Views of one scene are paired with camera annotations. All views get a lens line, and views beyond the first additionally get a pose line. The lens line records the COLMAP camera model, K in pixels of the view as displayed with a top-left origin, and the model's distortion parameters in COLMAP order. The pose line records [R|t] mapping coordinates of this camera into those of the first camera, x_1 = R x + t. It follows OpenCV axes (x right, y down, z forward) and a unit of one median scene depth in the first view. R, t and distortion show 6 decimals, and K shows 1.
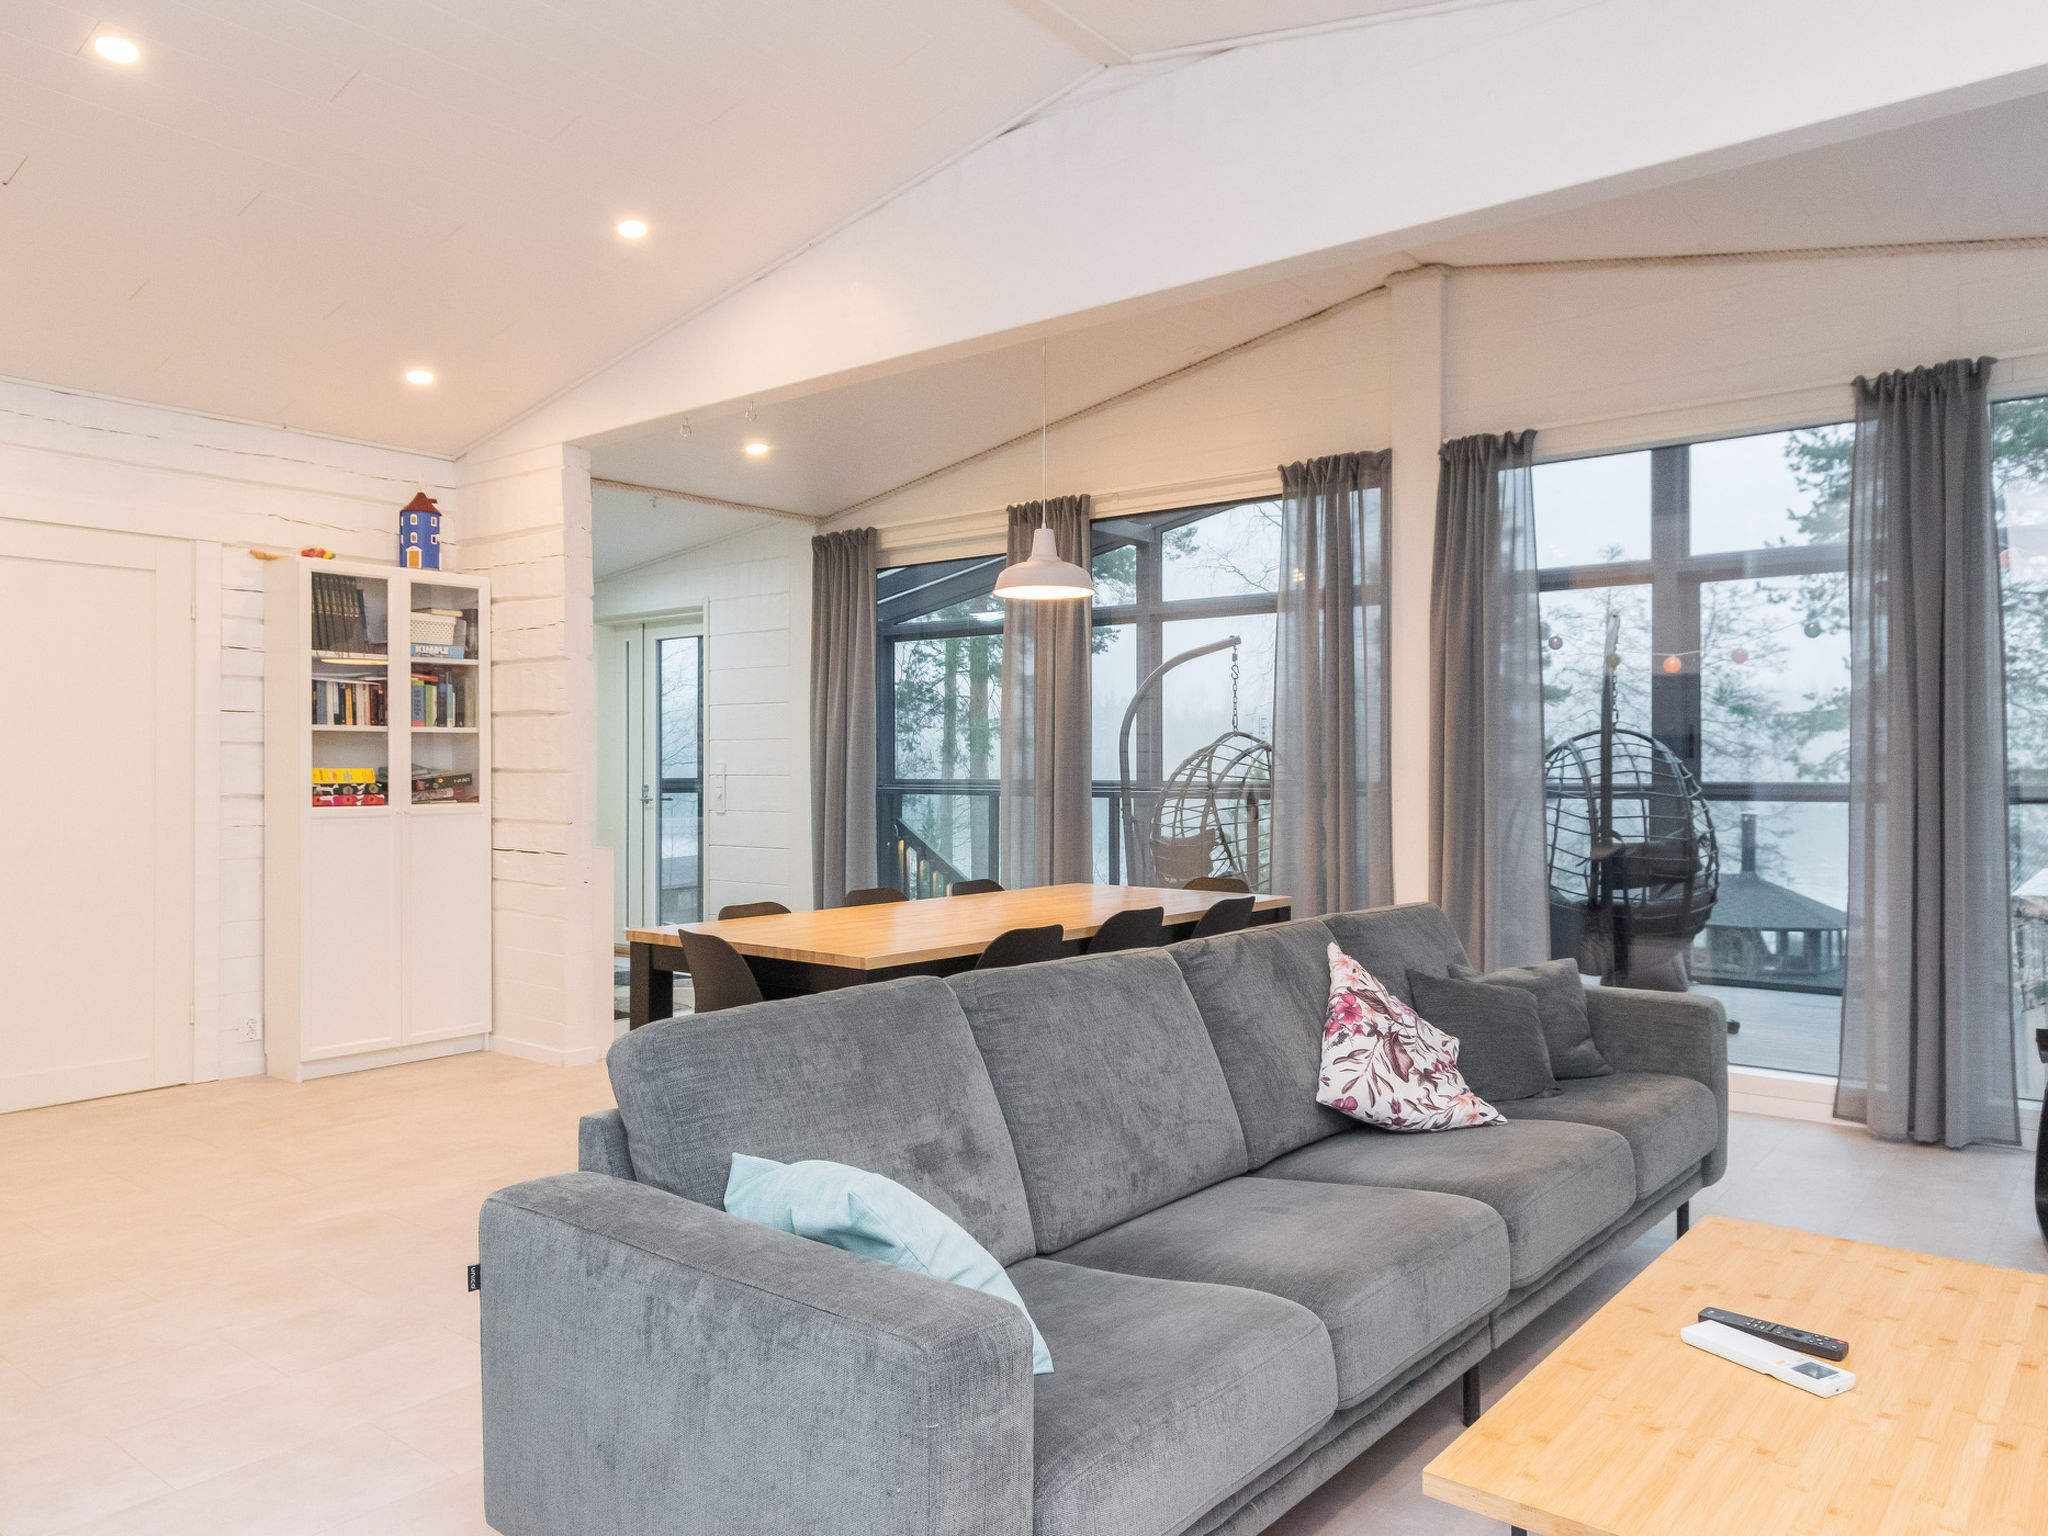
lens RADIAL K [[1444.7, 0, 1024.2], [0, 1444.7, 725.3], [0, 0, 1]] dist [0.001712, 0.000271]
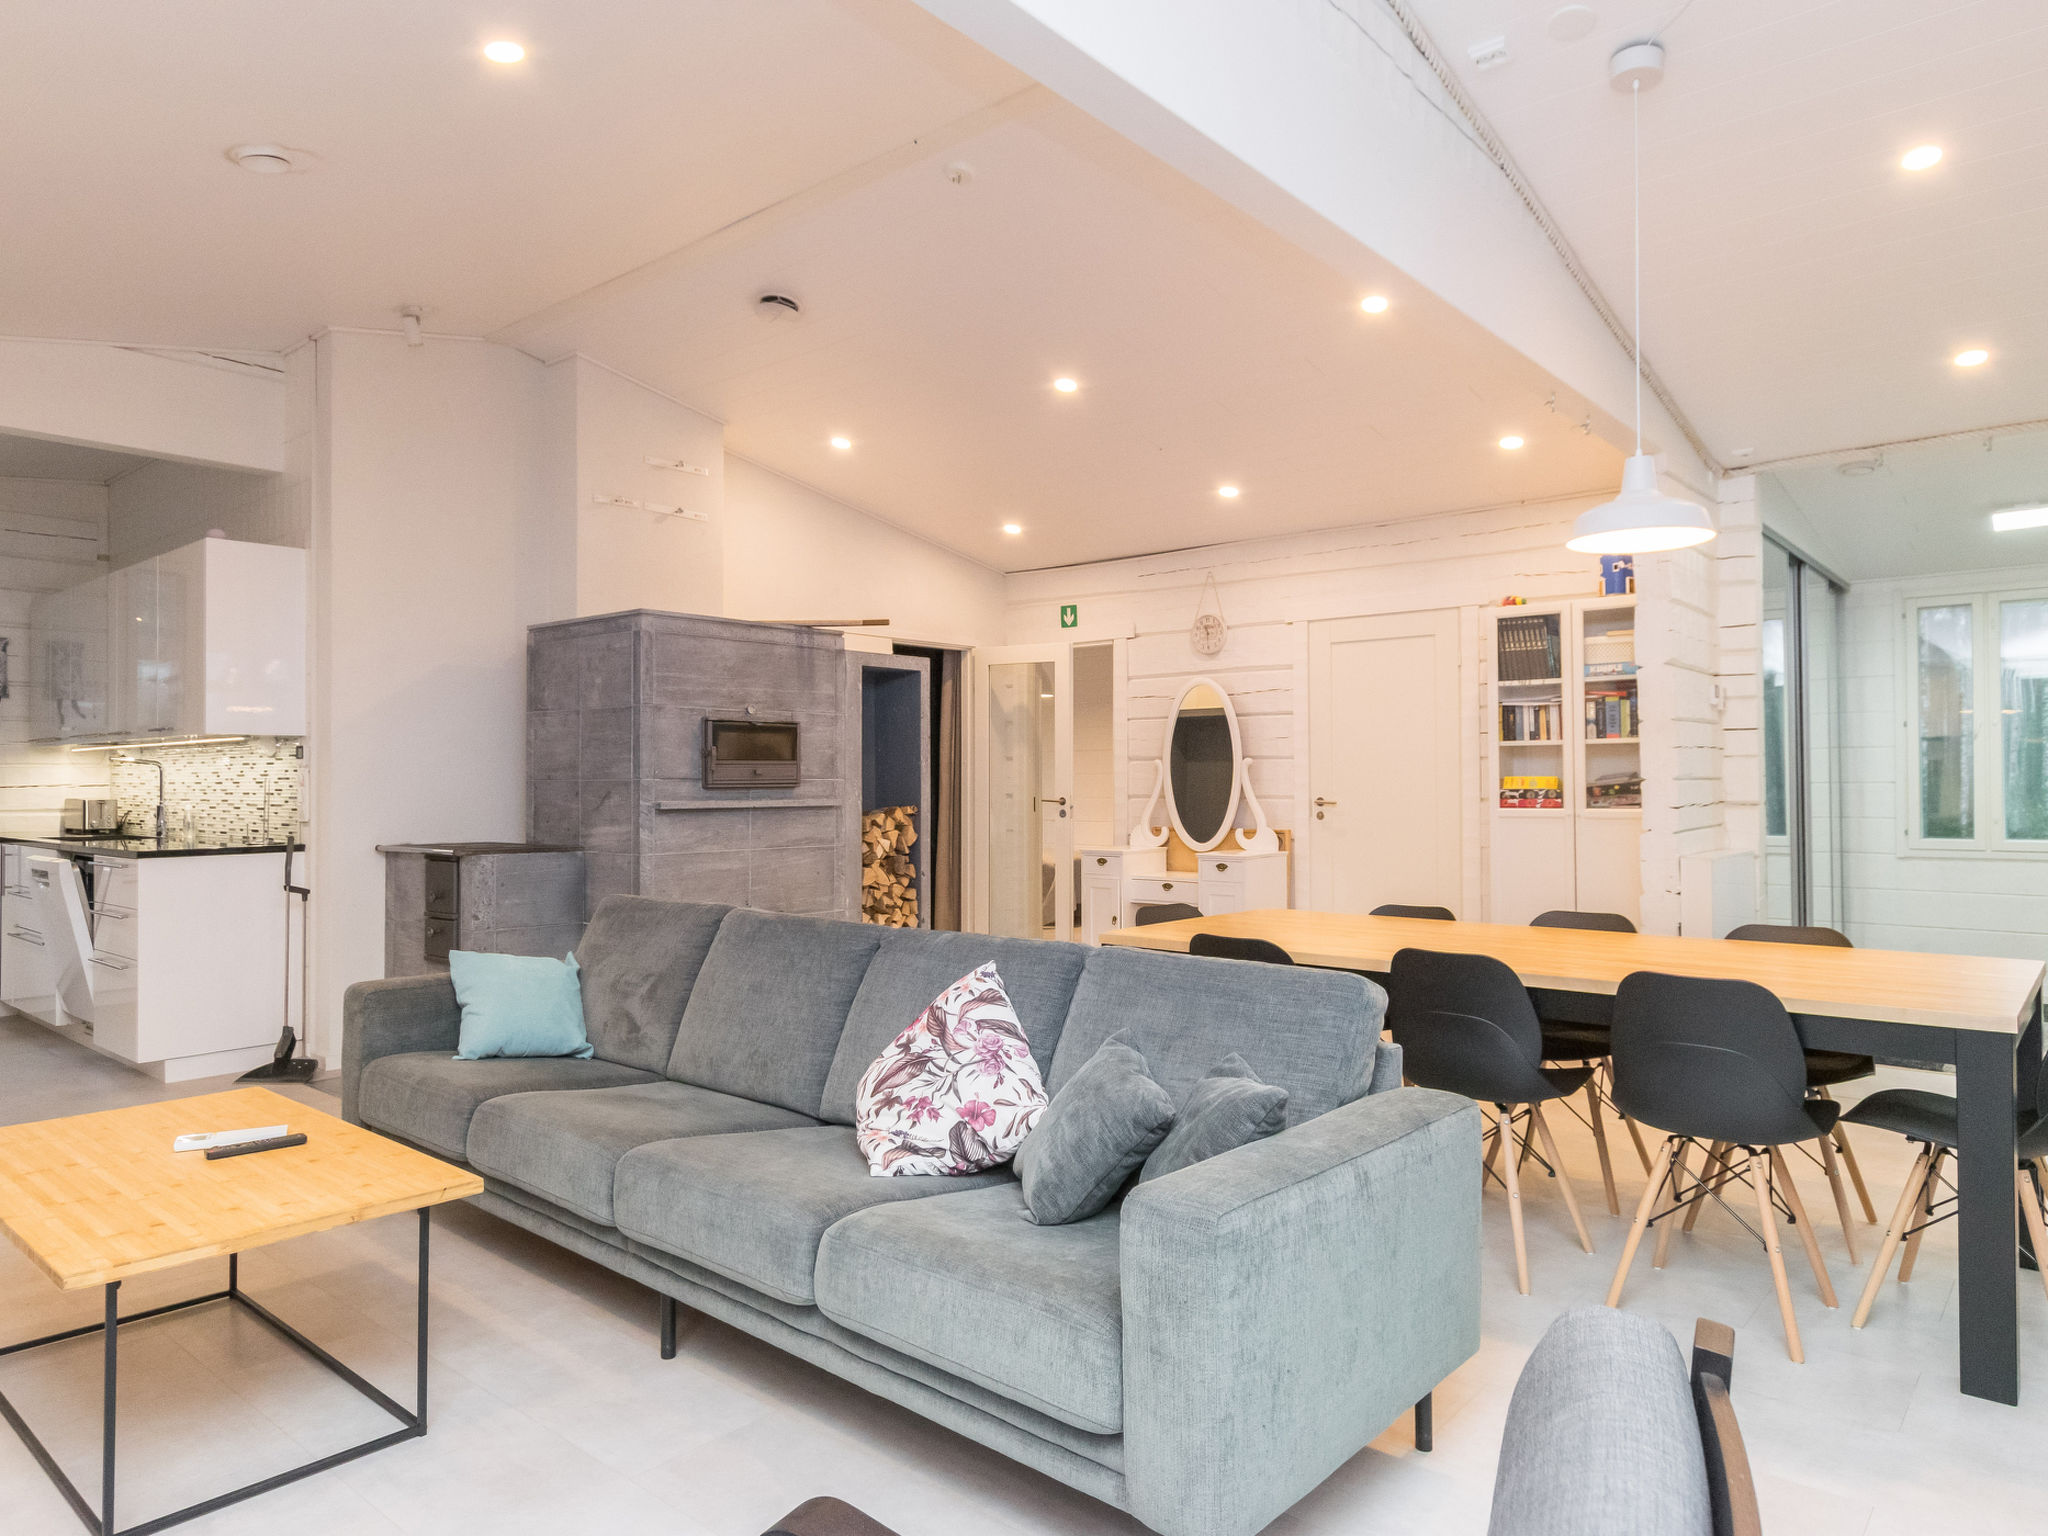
lens RADIAL K [[1283.7, 0, 1024.0], [0, 1283.7, 768.0], [0, 0, 1]] dist [0.001251, 0.000016]
pose [[-0.029915, -0.010244, -0.999500, 0.605028], [0.032427, 0.999411, -0.011214, 0.020844], [0.999026, -0.032746, -0.029565, 0.608451]]
